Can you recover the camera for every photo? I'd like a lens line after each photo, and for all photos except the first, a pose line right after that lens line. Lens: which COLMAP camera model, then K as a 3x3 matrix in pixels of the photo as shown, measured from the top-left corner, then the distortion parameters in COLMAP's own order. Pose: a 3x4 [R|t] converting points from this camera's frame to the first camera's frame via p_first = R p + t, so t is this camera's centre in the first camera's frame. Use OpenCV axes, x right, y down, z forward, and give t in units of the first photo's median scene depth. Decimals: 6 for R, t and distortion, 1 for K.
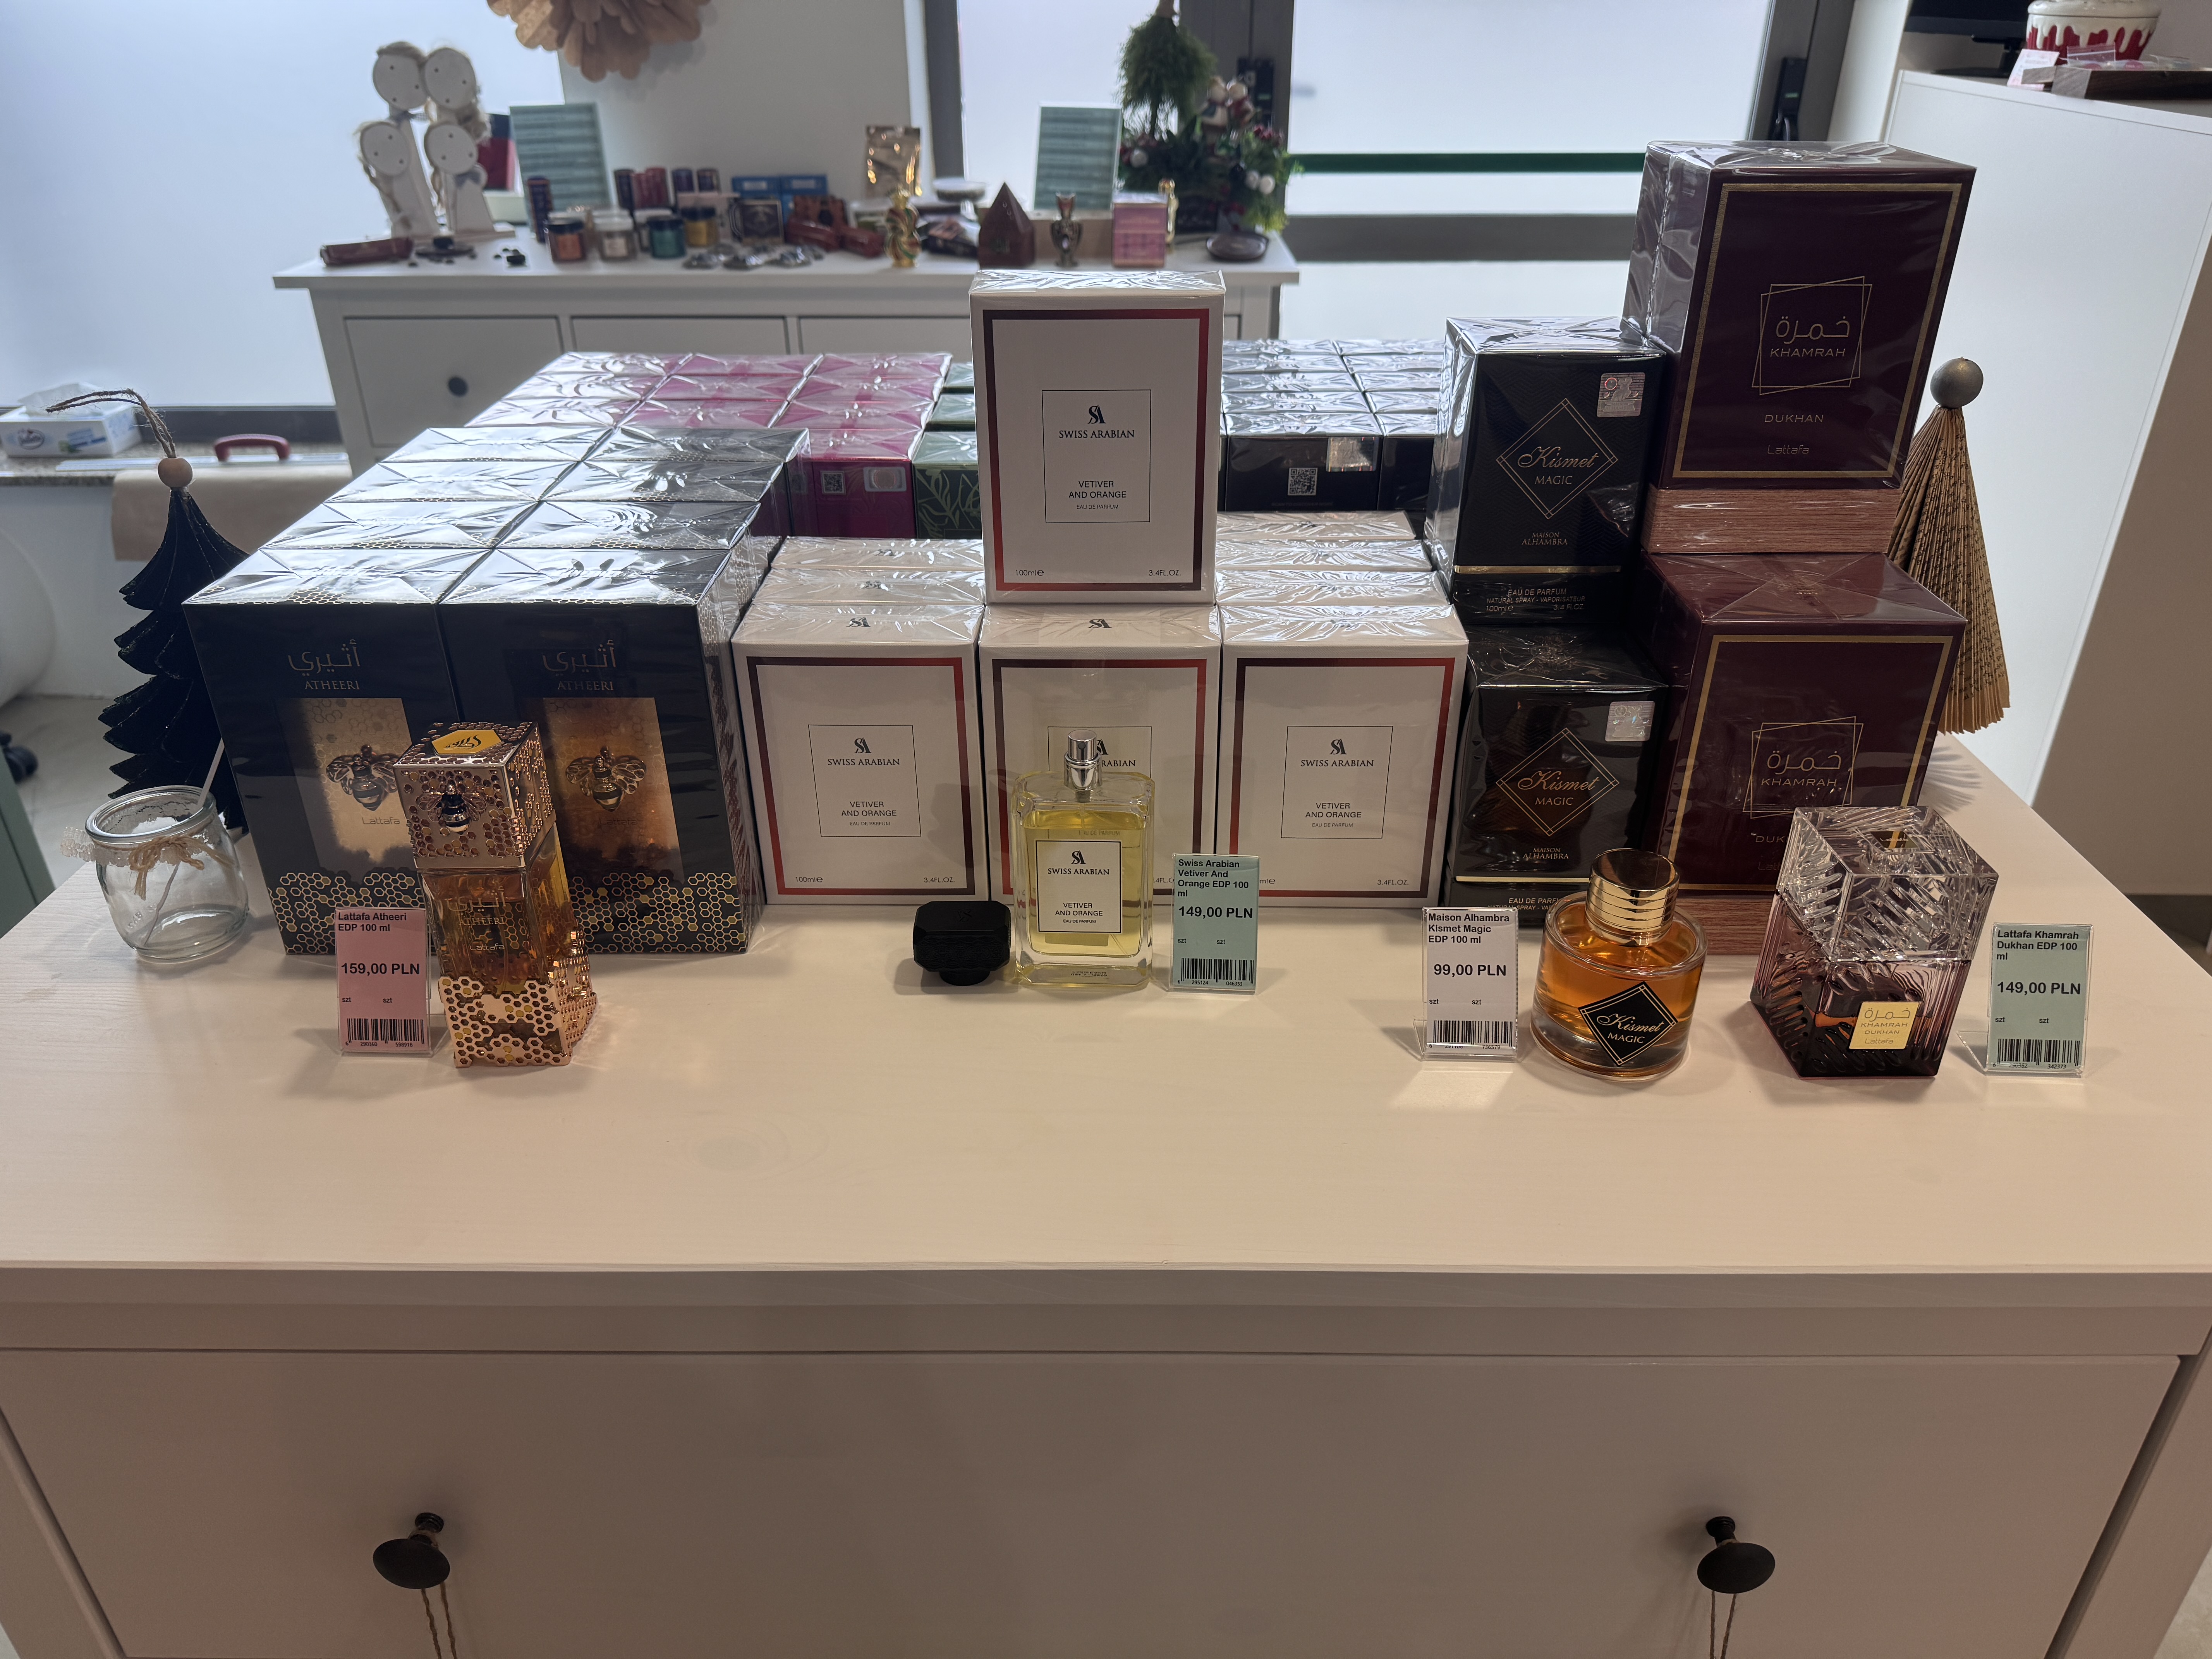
lens RADIAL K [[1544.7, 0, 1106.0], [0, 1544.7, 829.5], [0, 0, 1]] dist [-0.007180, -0.002963]
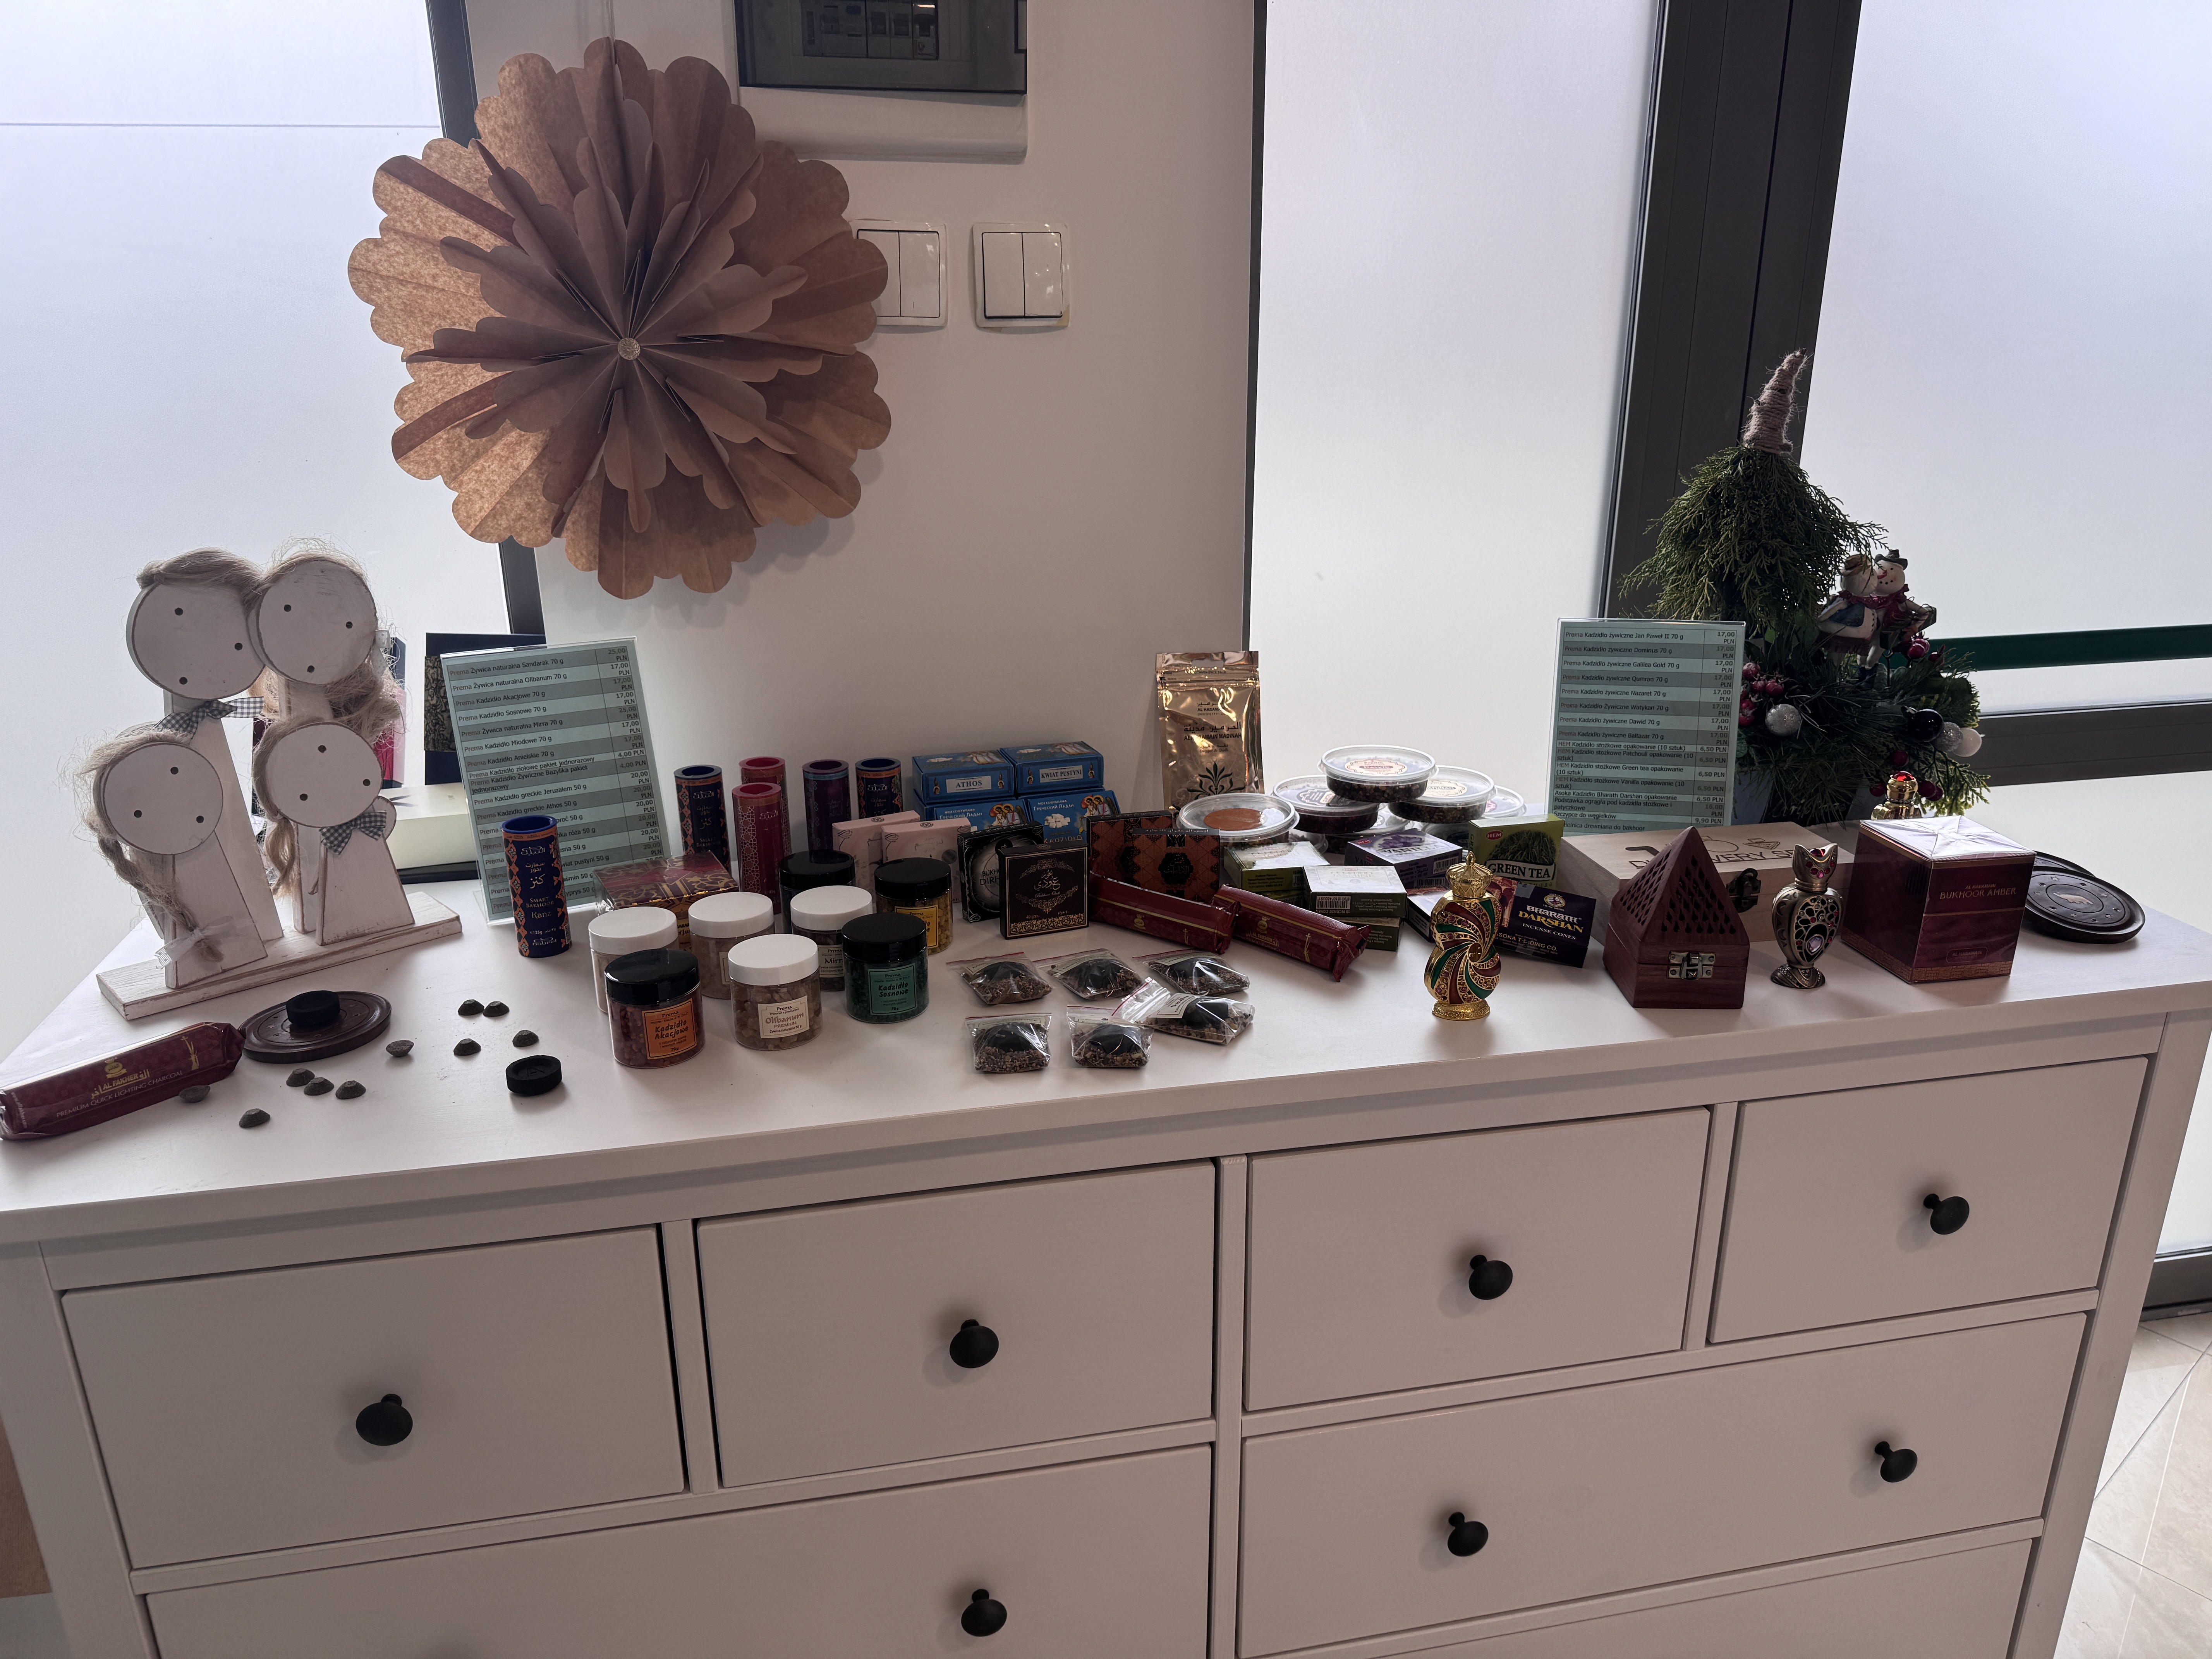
lens RADIAL K [[1522.0, 0, 1106.0], [0, 1522.0, 829.5], [0, 0, 1]] dist [0.002394, -0.001148]
pose [[0.978203, -0.071808, 0.194840, -0.293985], [0.105178, 0.980376, -0.166733, -0.332493], [-0.179044, 0.183592, 0.966560, 0.548889]]
